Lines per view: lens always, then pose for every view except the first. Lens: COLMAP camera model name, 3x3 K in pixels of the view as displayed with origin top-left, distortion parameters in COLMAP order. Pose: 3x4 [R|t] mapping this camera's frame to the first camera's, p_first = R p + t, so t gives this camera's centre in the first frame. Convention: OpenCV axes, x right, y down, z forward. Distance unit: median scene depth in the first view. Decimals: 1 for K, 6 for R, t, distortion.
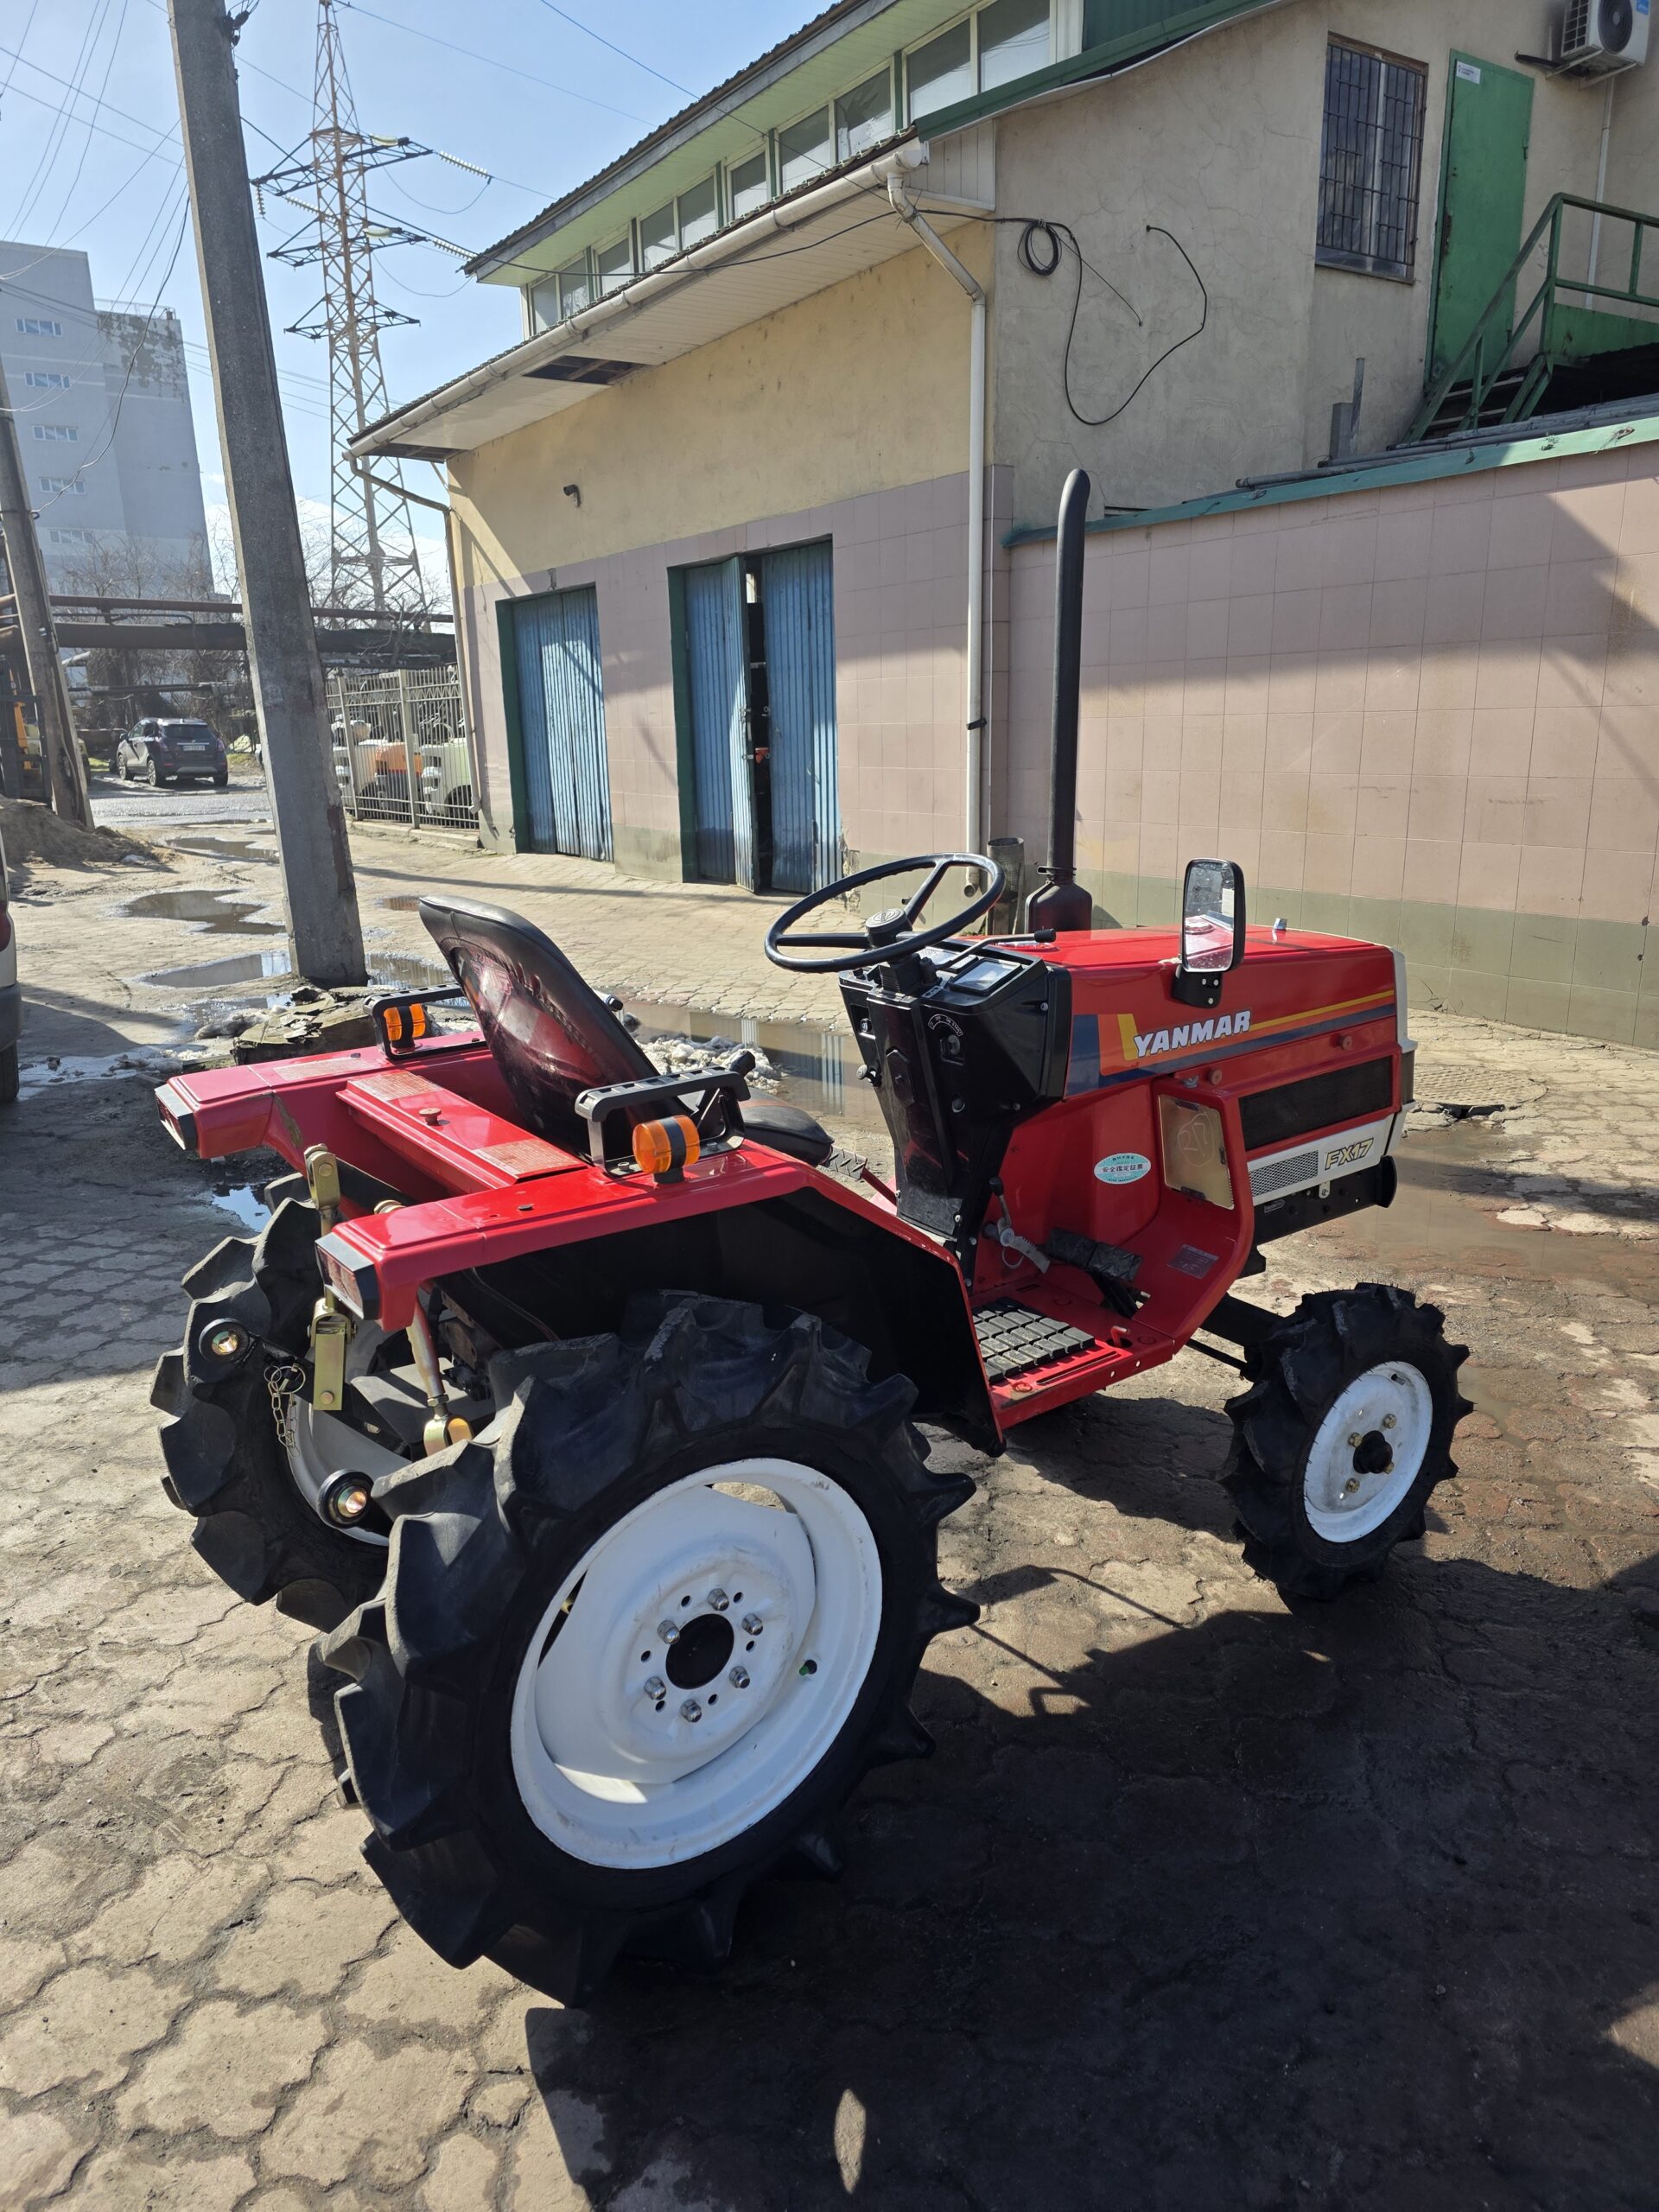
lens RADIAL K [[1474.1, 0, 834.4], [0, 1474.1, 1120.1], [0, 0, 1]] dist [0.051906, -0.047287]
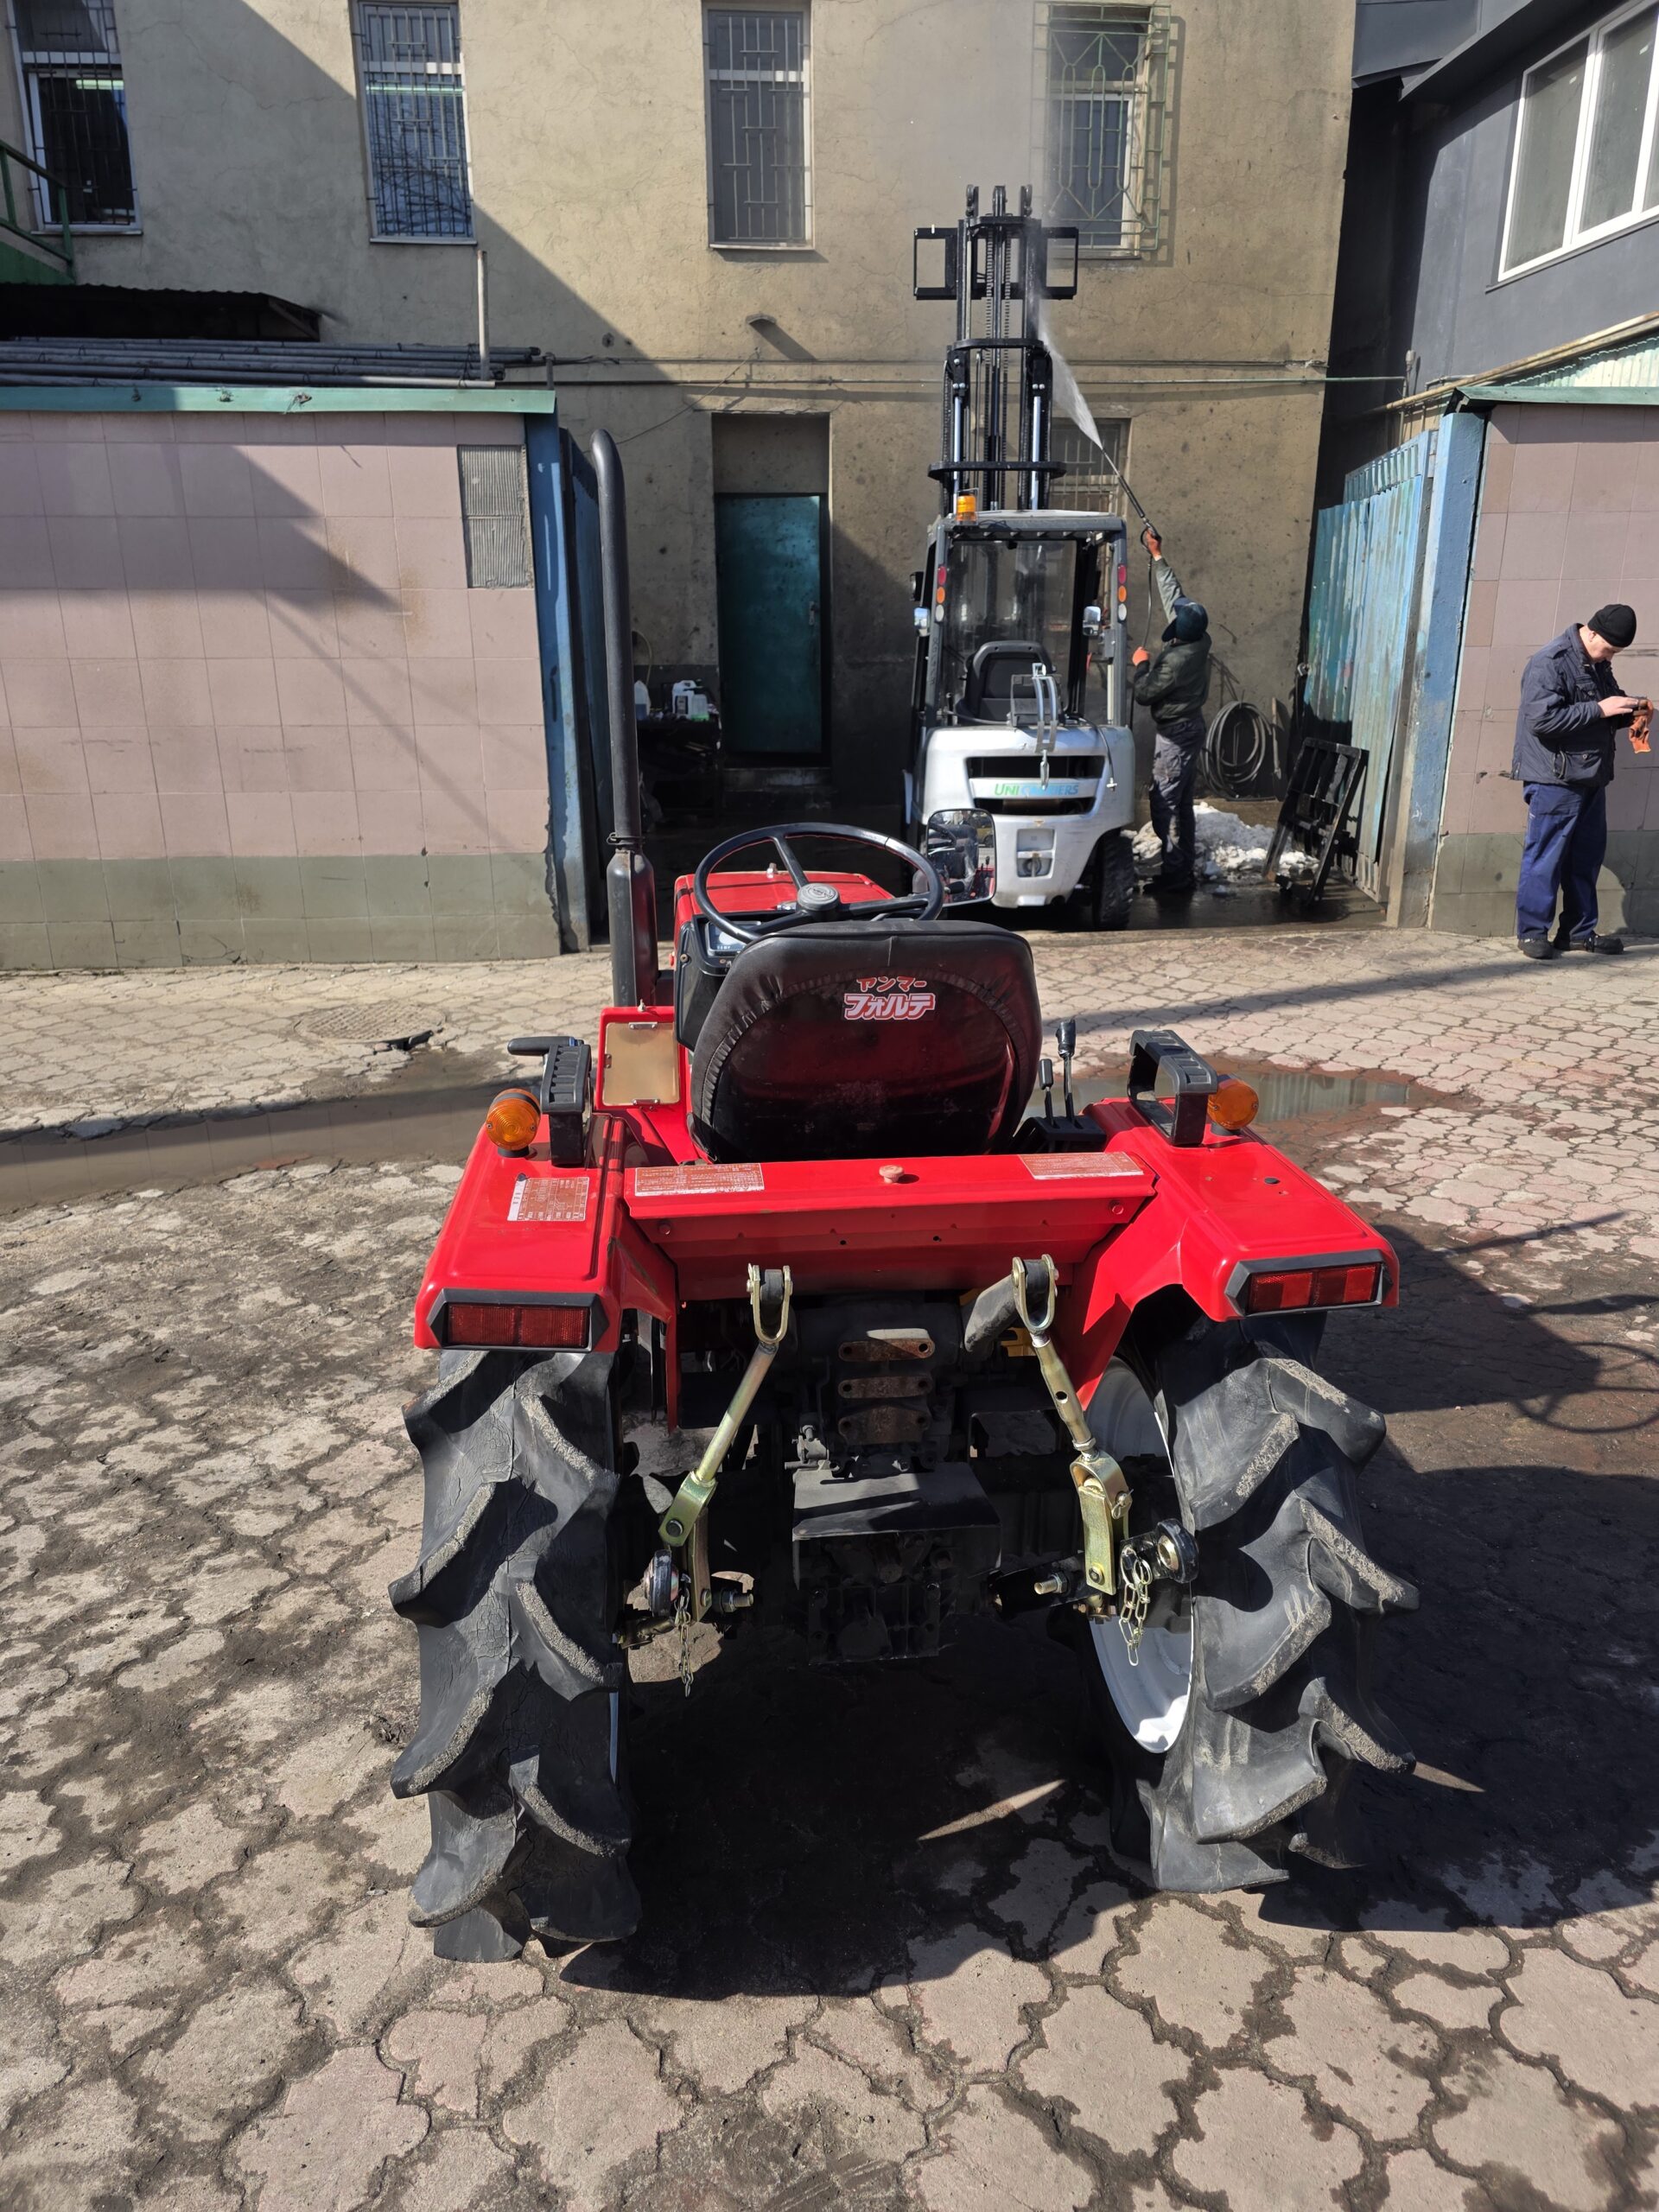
lens RADIAL K [[1474.1, 0, 827.6], [0, 1474.1, 1120.1], [0, 0, 1]] dist [0.051906, -0.047287]
pose [[0.481687, -0.257094, 0.837783, -0.273931], [0.225041, 0.960228, 0.165281, -0.049435], [-0.846956, 0.108922, 0.520386, 0.159983]]
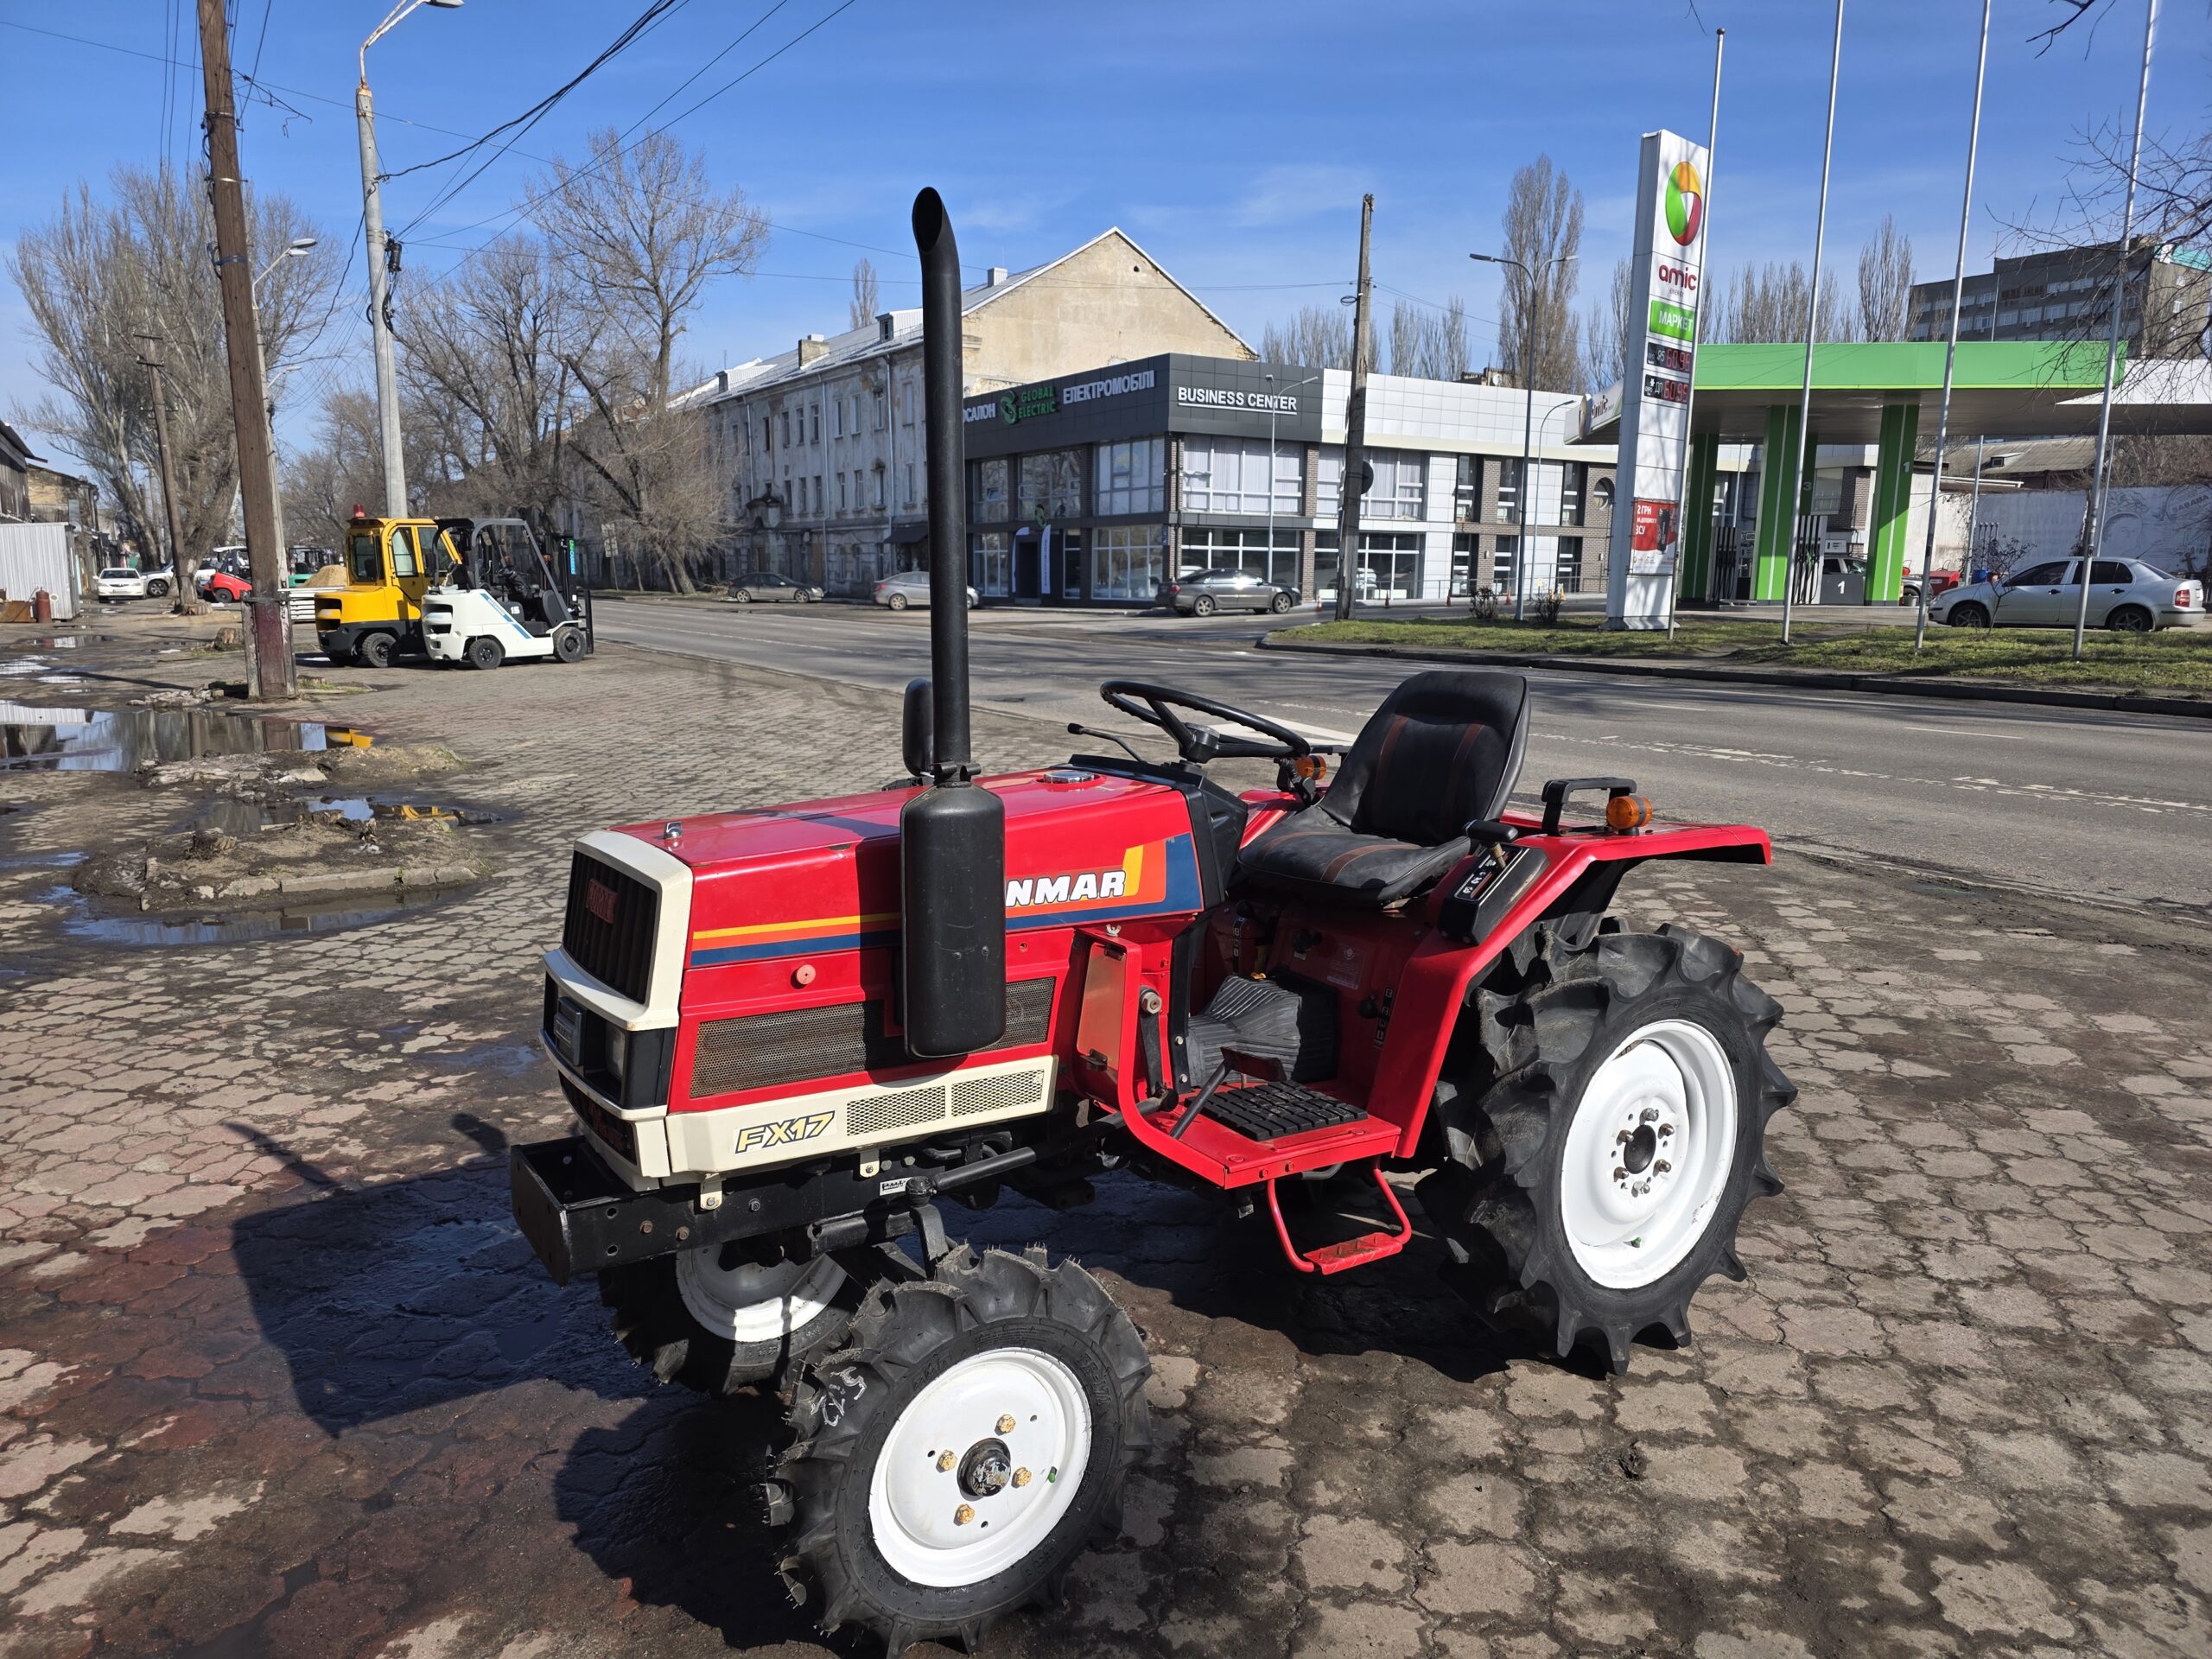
lens RADIAL K [[1474.1, 0, 1112.9], [0, 1474.1, 872.7], [0, 0, 1]] dist [0.051906, -0.047287]
pose [[-0.999669, 0.007993, 0.024464, 0.024640], [0.017942, 0.897925, 0.439782, -0.173820], [-0.018452, 0.440076, -0.897771, 0.672733]]
